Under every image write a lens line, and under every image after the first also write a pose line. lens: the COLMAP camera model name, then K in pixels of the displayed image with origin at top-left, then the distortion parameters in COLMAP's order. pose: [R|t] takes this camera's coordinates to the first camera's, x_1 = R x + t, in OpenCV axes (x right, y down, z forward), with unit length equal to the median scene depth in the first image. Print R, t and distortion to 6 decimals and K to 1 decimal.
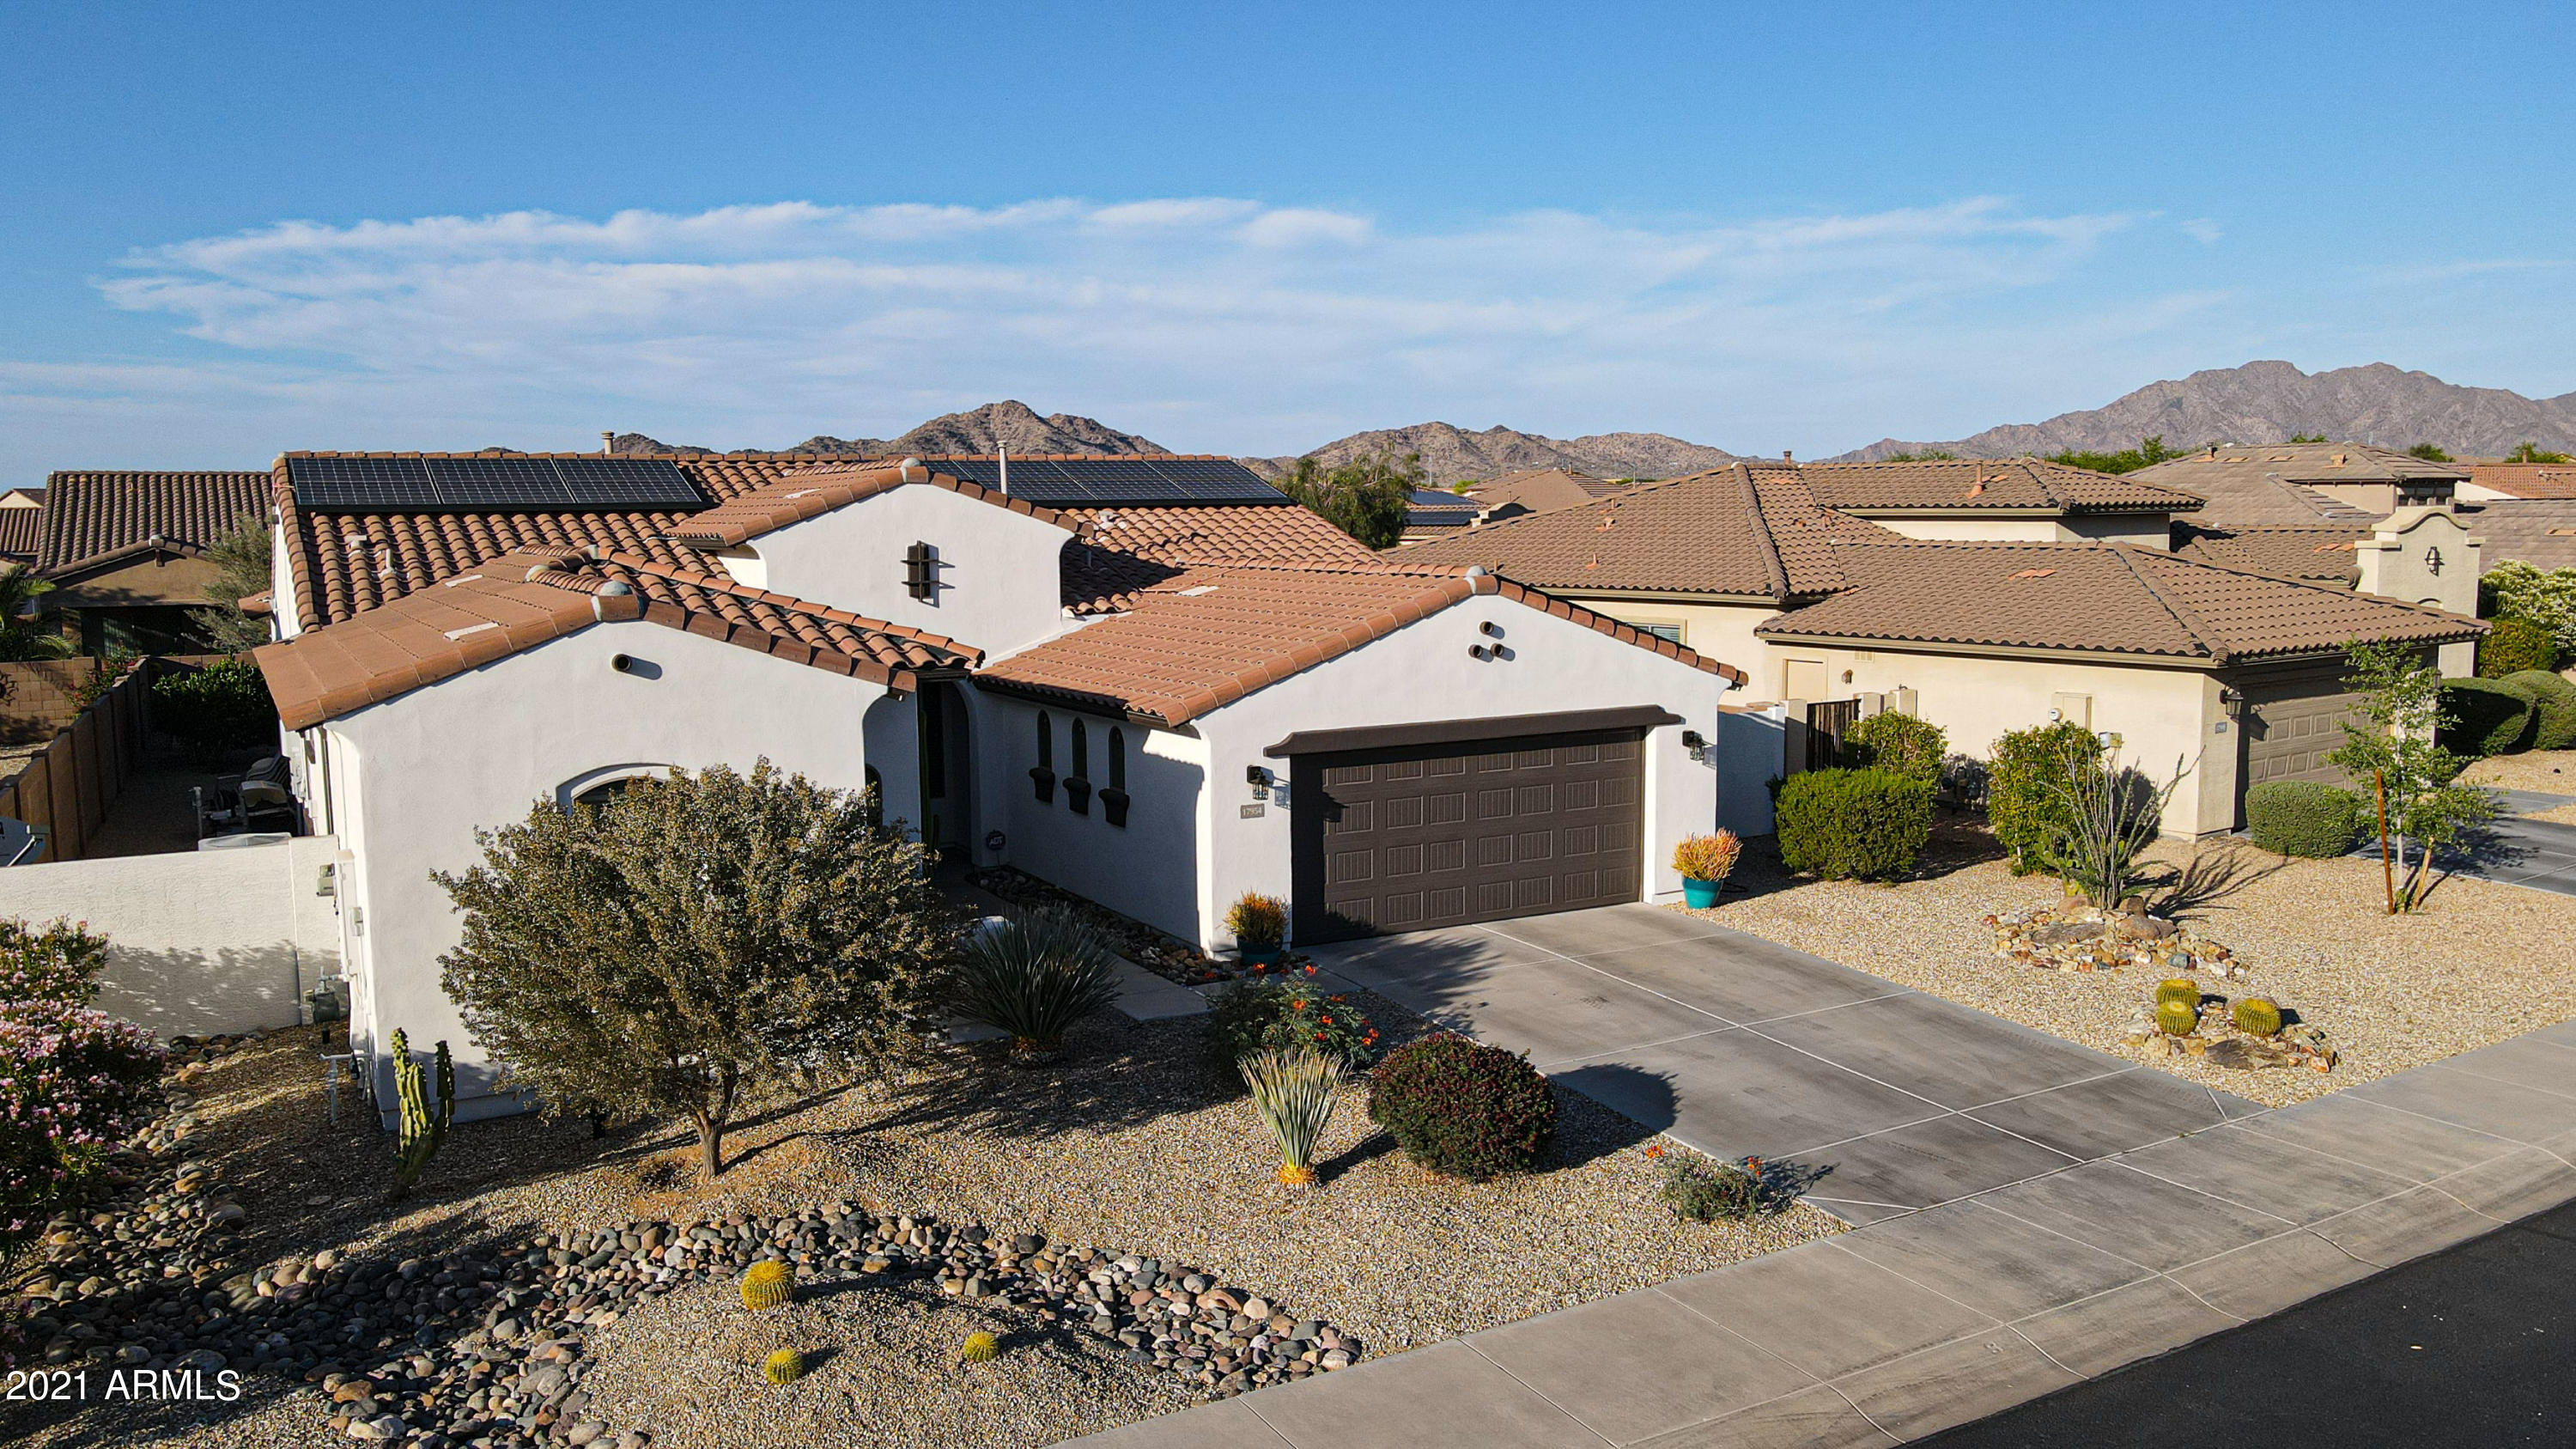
lens RADIAL K [[1904.2, 0, 1265.5], [0, 1904.2, 732.6], [0, 0, 1]] dist [0.011688, 0.008219]
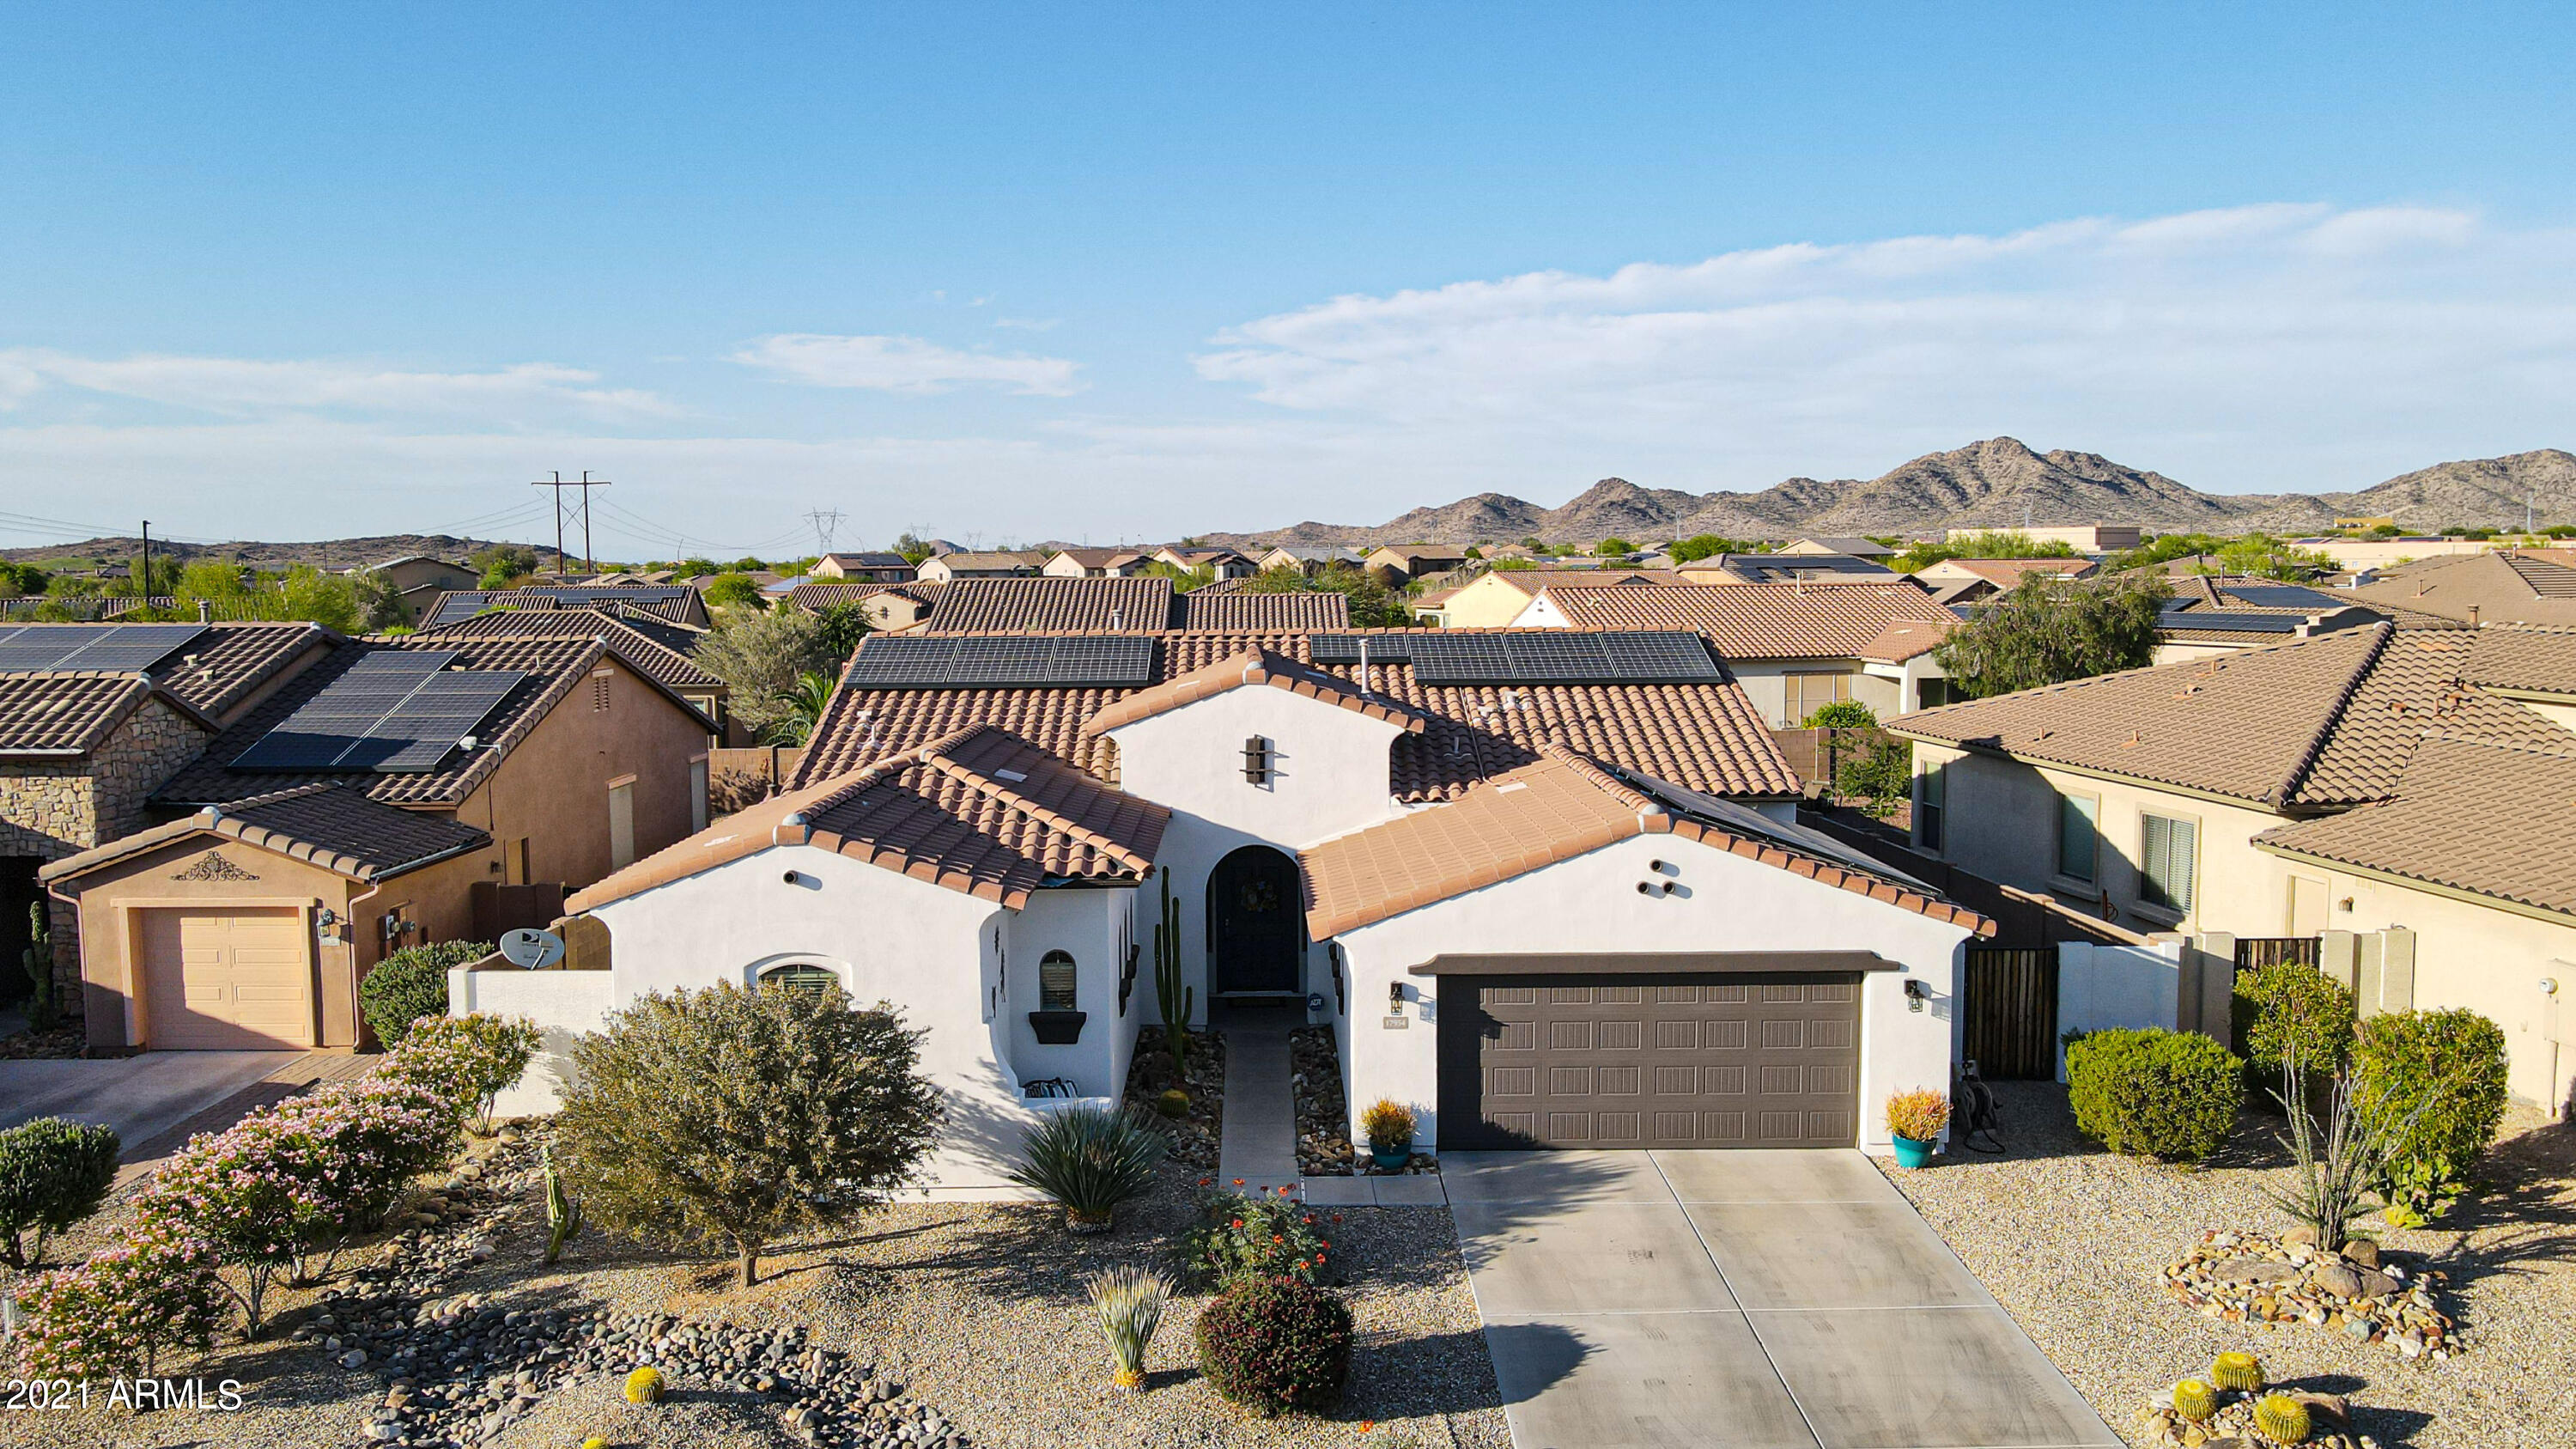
lens RADIAL K [[1901.2, 0, 1266.5], [0, 1901.2, 732.1], [0, 0, 1]] dist [0.007389, 0.011976]
pose [[0.877517, 0.048830, -0.477054, 0.438596], [-0.059111, 0.998230, -0.006556, -0.112898], [0.475889, 0.033952, 0.878850, -0.001726]]
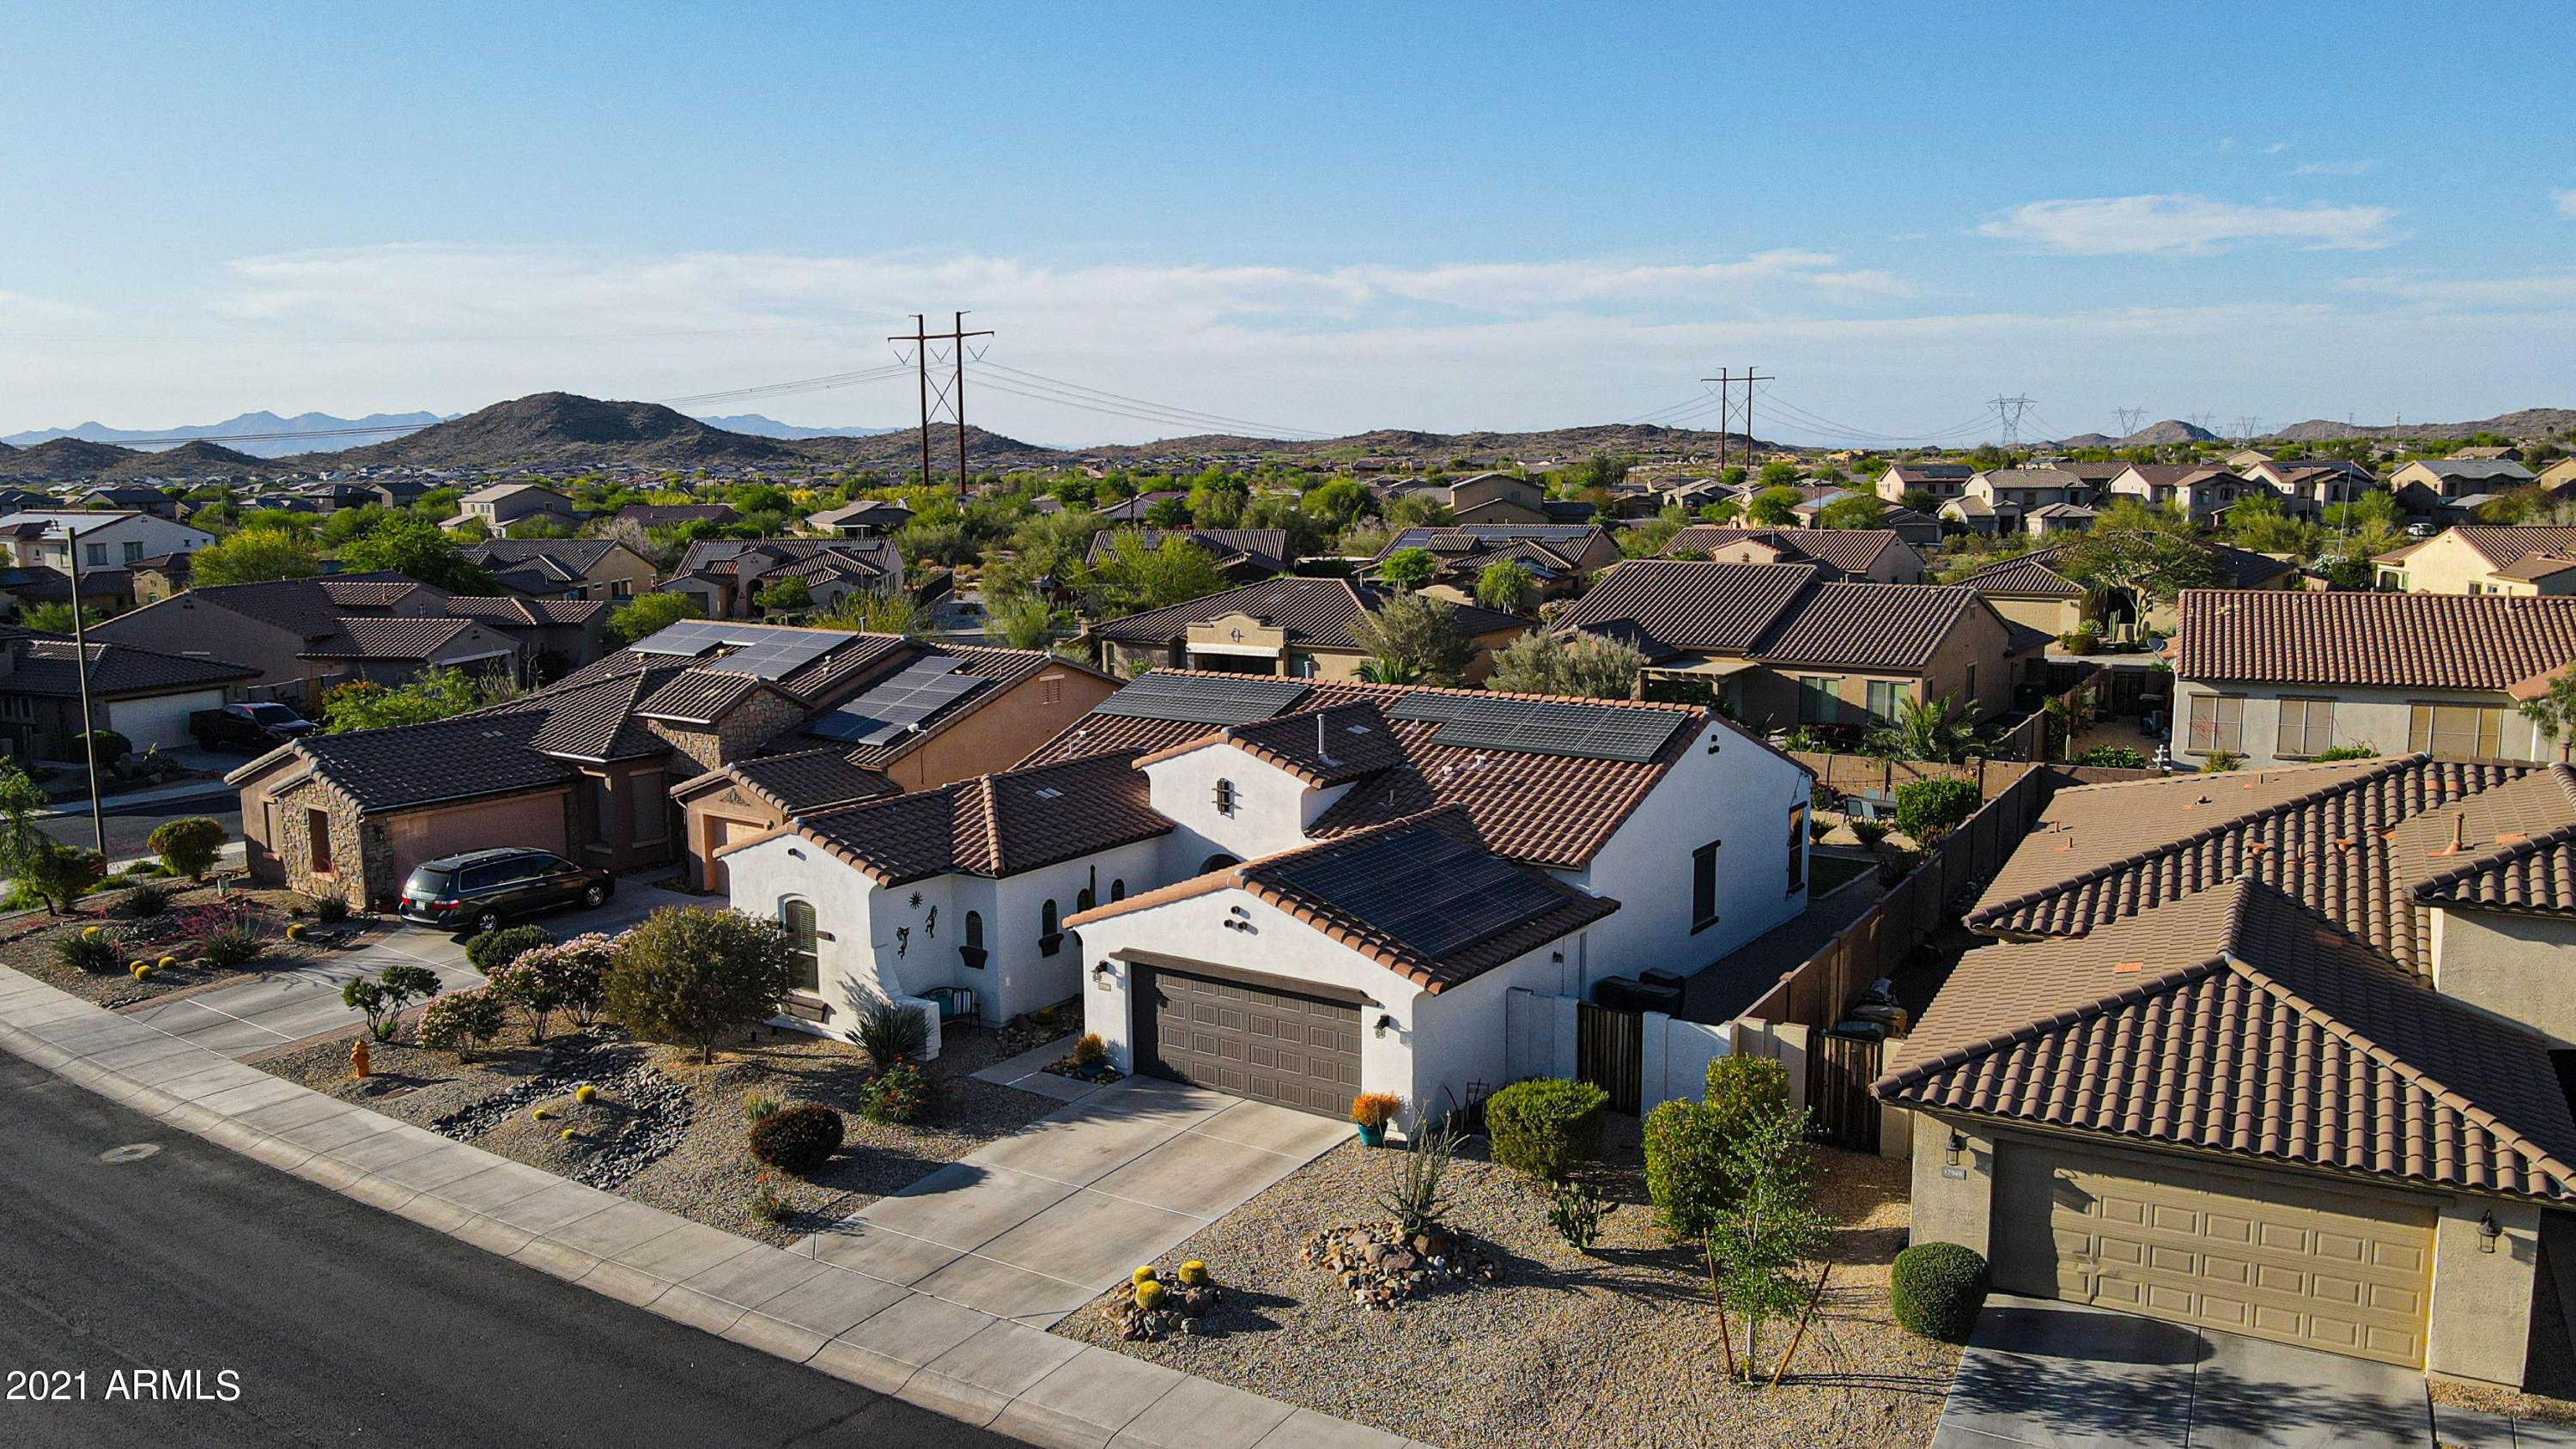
lens RADIAL K [[1901.2, 0, 1266.5], [0, 1901.2, 732.1], [0, 0, 1]] dist [0.007389, 0.011976]
pose [[0.442916, 0.138462, -0.885807, 1.531796], [-0.100888, 0.989425, 0.104213, -0.375494], [0.890869, 0.043210, 0.452201, 0.343833]]
